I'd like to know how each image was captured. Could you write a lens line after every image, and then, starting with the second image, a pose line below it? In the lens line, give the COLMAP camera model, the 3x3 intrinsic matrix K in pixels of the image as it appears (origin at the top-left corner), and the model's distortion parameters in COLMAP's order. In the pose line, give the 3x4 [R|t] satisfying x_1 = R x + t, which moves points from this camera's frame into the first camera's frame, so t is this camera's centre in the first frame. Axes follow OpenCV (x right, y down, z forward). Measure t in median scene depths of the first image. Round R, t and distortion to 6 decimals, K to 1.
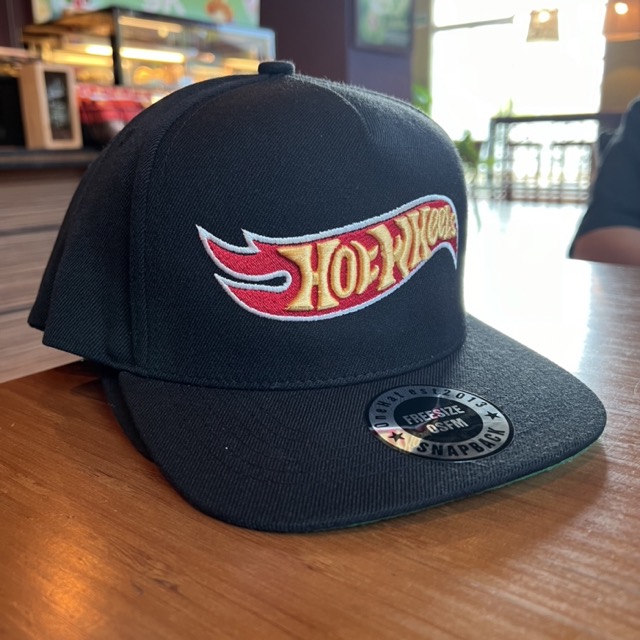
lens RADIAL K [[650.2, 0, 320.0], [0, 650.2, 320.0], [0, 0, 1]] dist [0.008312, -0.021782]
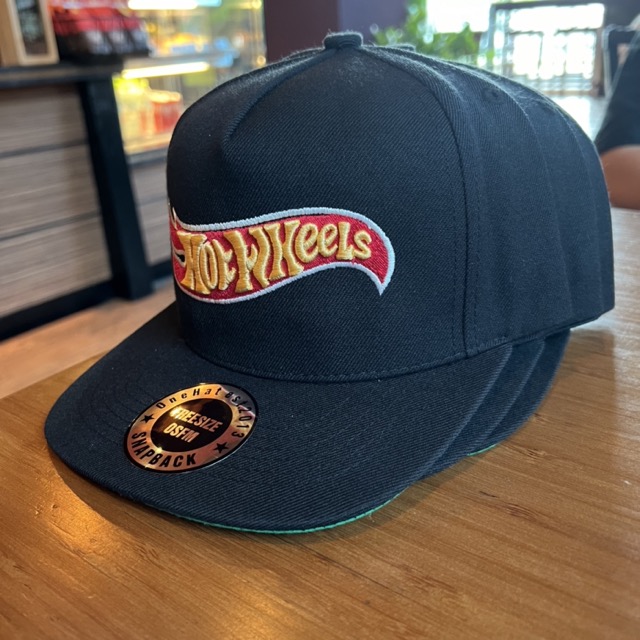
lens RADIAL K [[677.2, 0, 320.0], [0, 677.2, 320.0], [0, 0, 1]] dist [0.023959, -0.043768]
pose [[0.510389, 0.338793, -0.790394, 1.045017], [-0.172065, 0.940770, 0.292140, -0.348099], [0.842554, -0.013106, 0.538453, 0.547449]]
